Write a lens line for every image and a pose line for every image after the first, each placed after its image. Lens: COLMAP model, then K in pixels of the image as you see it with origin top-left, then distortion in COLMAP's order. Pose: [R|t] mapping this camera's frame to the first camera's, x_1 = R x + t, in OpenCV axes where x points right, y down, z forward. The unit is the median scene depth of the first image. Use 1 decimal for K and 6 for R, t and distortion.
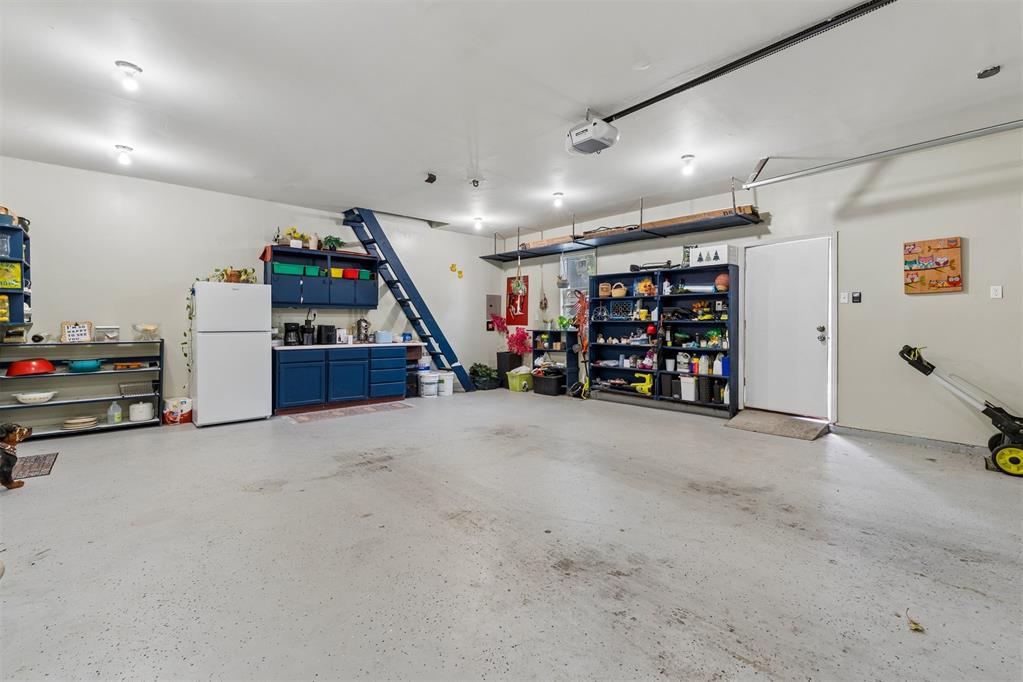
lens RADIAL K [[443.0, 0, 528.6], [0, 443.0, 333.9], [0, 0, 1]] dist [-0.000450, 0.000023]
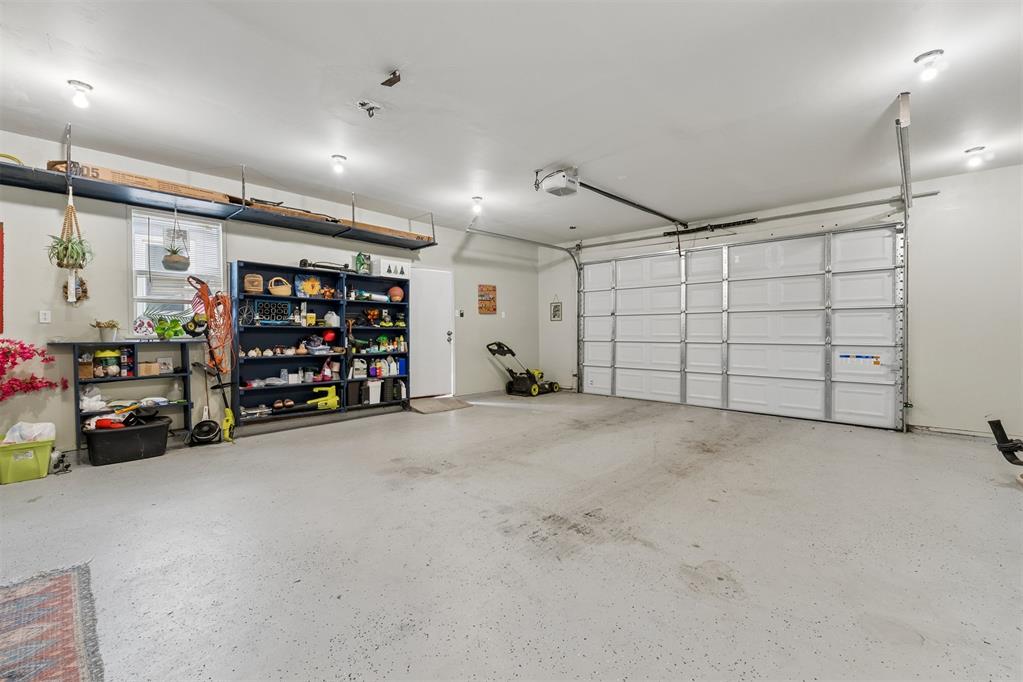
lens RADIAL K [[430.1, 0, 512.4], [0, 430.1, 341.5], [0, 0, 1]] dist [0.000624, 0.000139]
pose [[-0.041998, -0.025976, 0.998780, -0.654472], [0.022940, 0.999373, 0.026956, -0.015448], [-0.998854, 0.024044, -0.041376, 0.710831]]
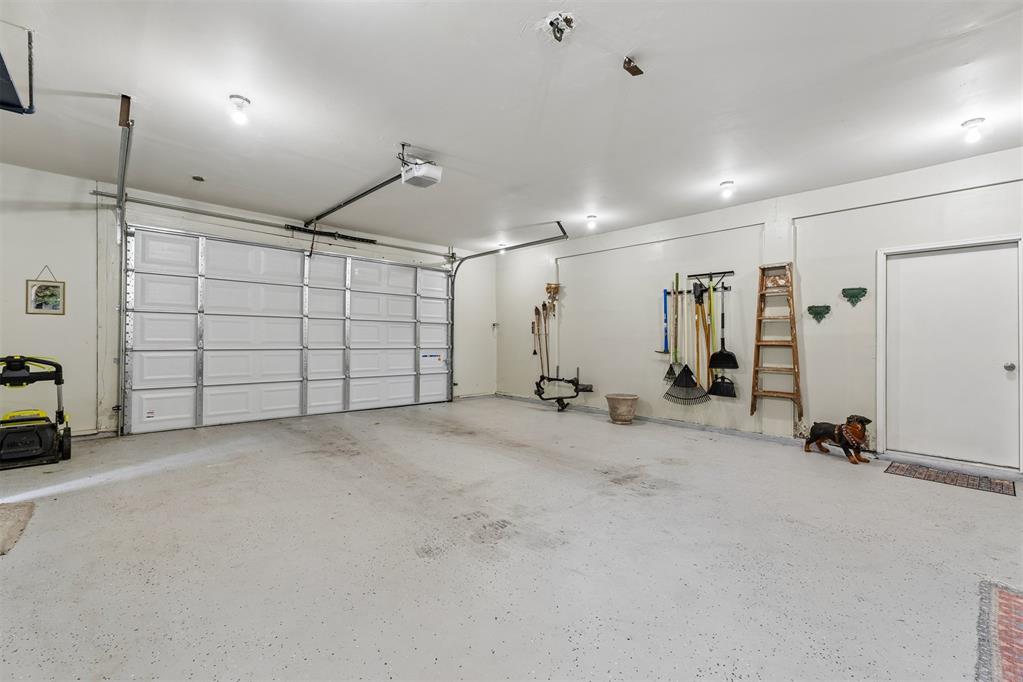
lens RADIAL K [[430.1, 0, 512.4], [0, 430.1, 341.5], [0, 0, 1]] dist [0.000624, 0.000139]
pose [[-0.999362, -0.013435, 0.033087, -0.080900], [-0.012569, 0.999577, 0.026240, -0.024491], [-0.033425, 0.025808, -0.999108, 1.250550]]
